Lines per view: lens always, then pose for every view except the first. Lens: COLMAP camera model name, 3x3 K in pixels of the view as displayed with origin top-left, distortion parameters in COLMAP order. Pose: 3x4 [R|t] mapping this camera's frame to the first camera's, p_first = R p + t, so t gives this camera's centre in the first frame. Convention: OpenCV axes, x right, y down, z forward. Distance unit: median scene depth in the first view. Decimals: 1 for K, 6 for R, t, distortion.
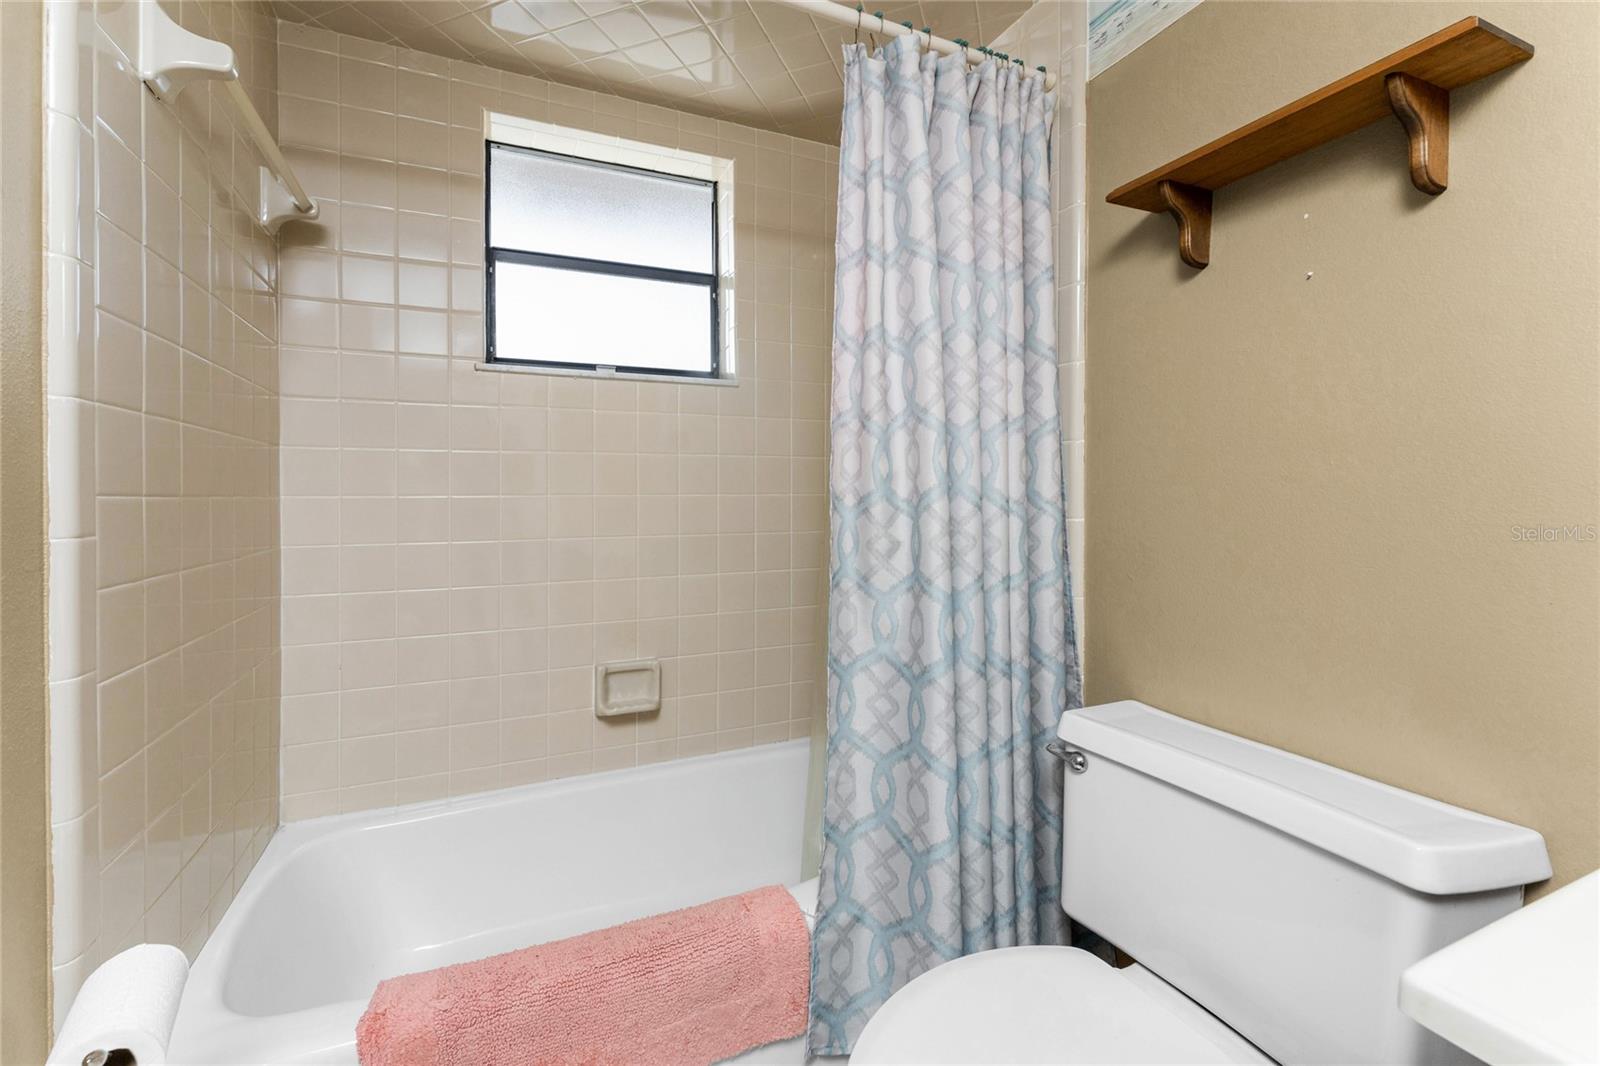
lens RADIAL K [[653.4, 0, 792.4], [0, 653.4, 502.9], [0, 0, 1]] dist [0.002884, -0.001483]
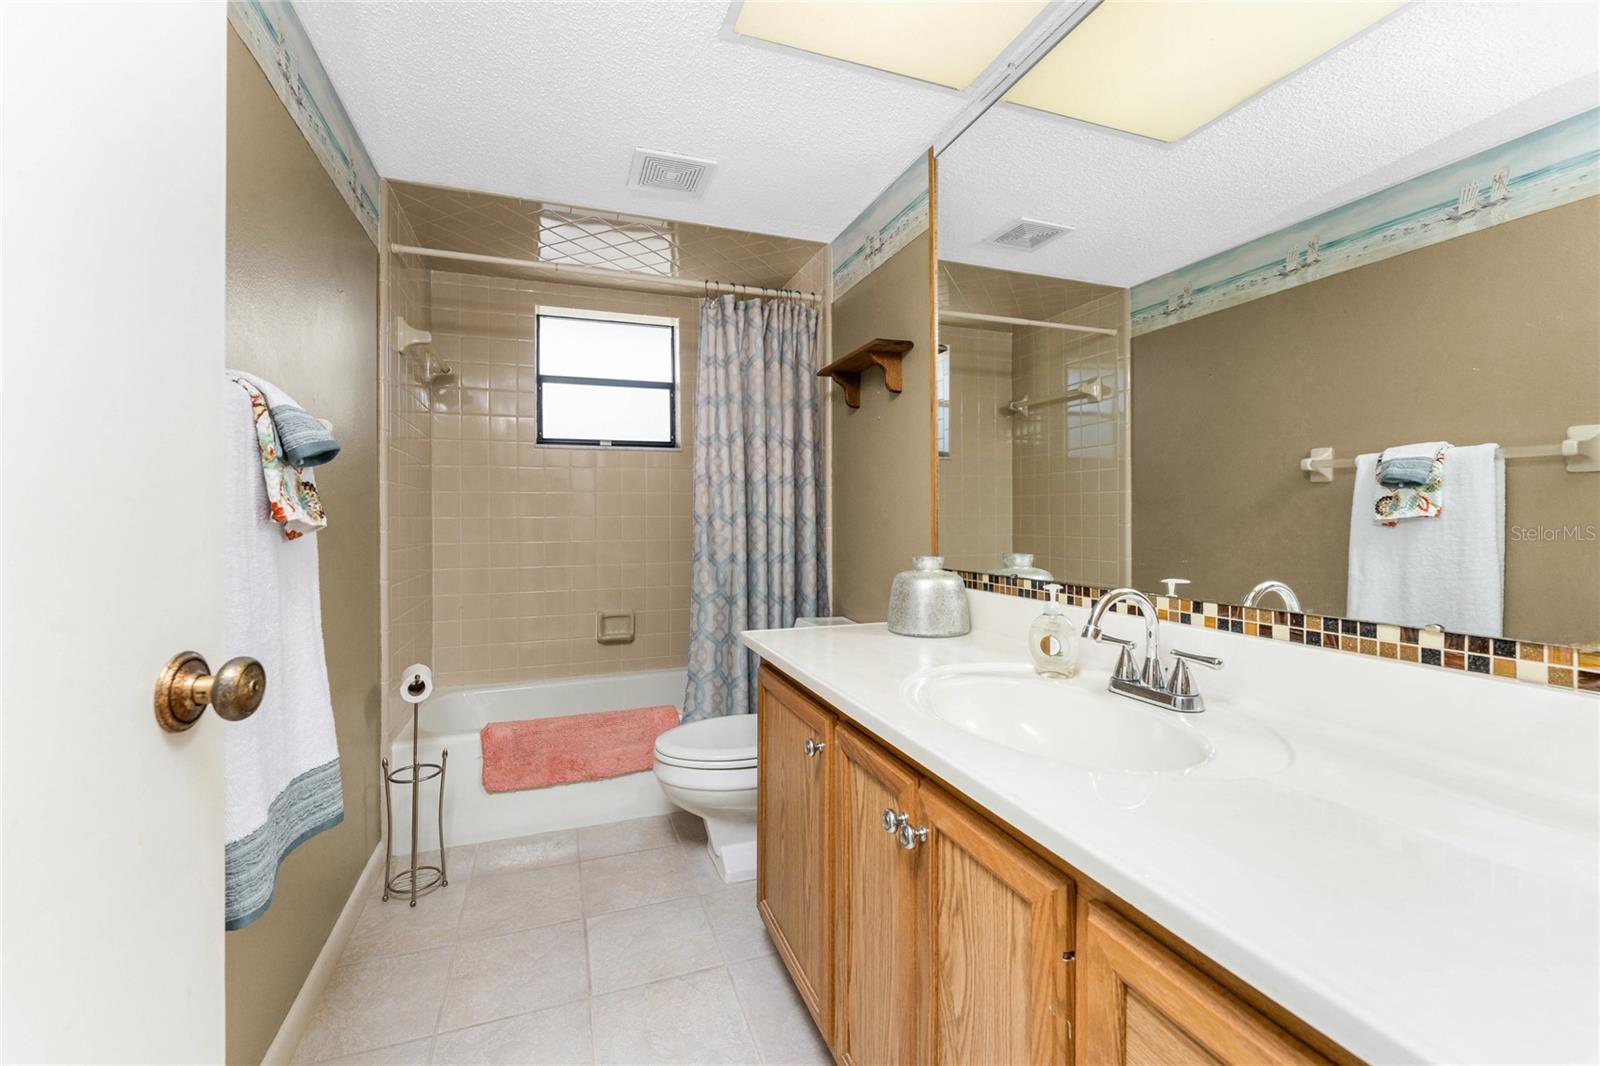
lens RADIAL K [[653.4, 0, 801.0], [0, 653.4, 523.7], [0, 0, 1]] dist [0.002884, -0.001483]
pose [[0.997104, -0.002565, -0.076002, 0.538067], [0.002359, 0.999993, -0.002801, 0.019786], [0.076009, 0.002614, 0.997104, -1.010309]]
